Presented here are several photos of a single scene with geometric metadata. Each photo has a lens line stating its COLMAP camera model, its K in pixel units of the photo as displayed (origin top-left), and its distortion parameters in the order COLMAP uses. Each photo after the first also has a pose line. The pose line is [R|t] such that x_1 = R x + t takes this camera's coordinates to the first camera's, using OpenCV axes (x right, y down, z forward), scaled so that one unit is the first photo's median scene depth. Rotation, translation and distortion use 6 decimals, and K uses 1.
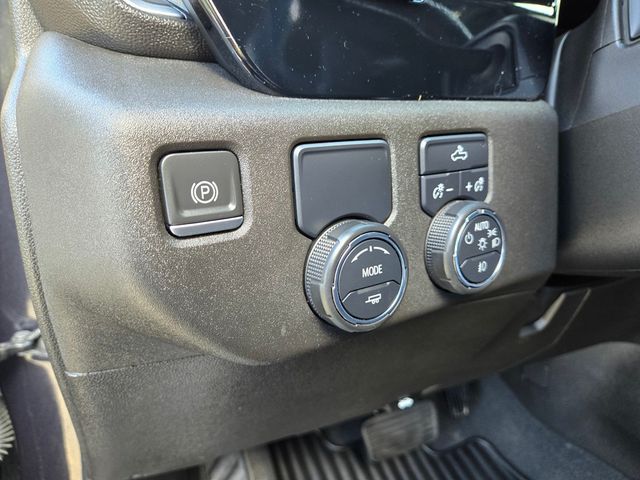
lens RADIAL K [[451.6, 0, 316.7], [0, 451.6, 236.7], [0, 0, 1]] dist [0.037346, -0.025061]
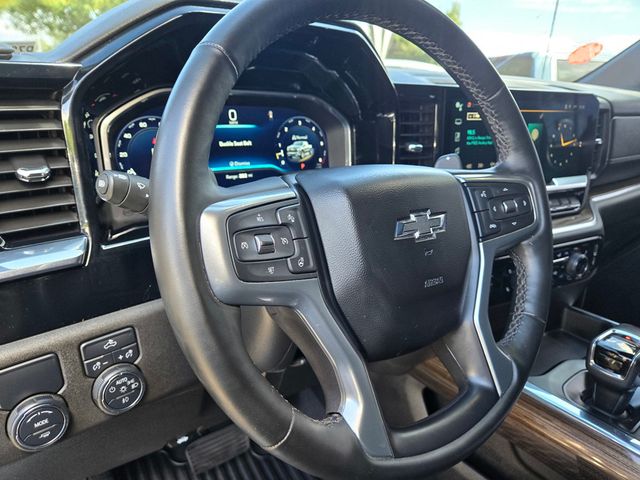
lens RADIAL K [[451.6, 0, 319.9], [0, 451.6, 240.1], [0, 0, 1]] dist [0.037346, -0.025061]
pose [[0.984701, -0.046765, 0.167857, 0.893110], [0.041949, 0.998603, 0.032124, -0.652390], [-0.169125, -0.024591, 0.985288, -1.073451]]
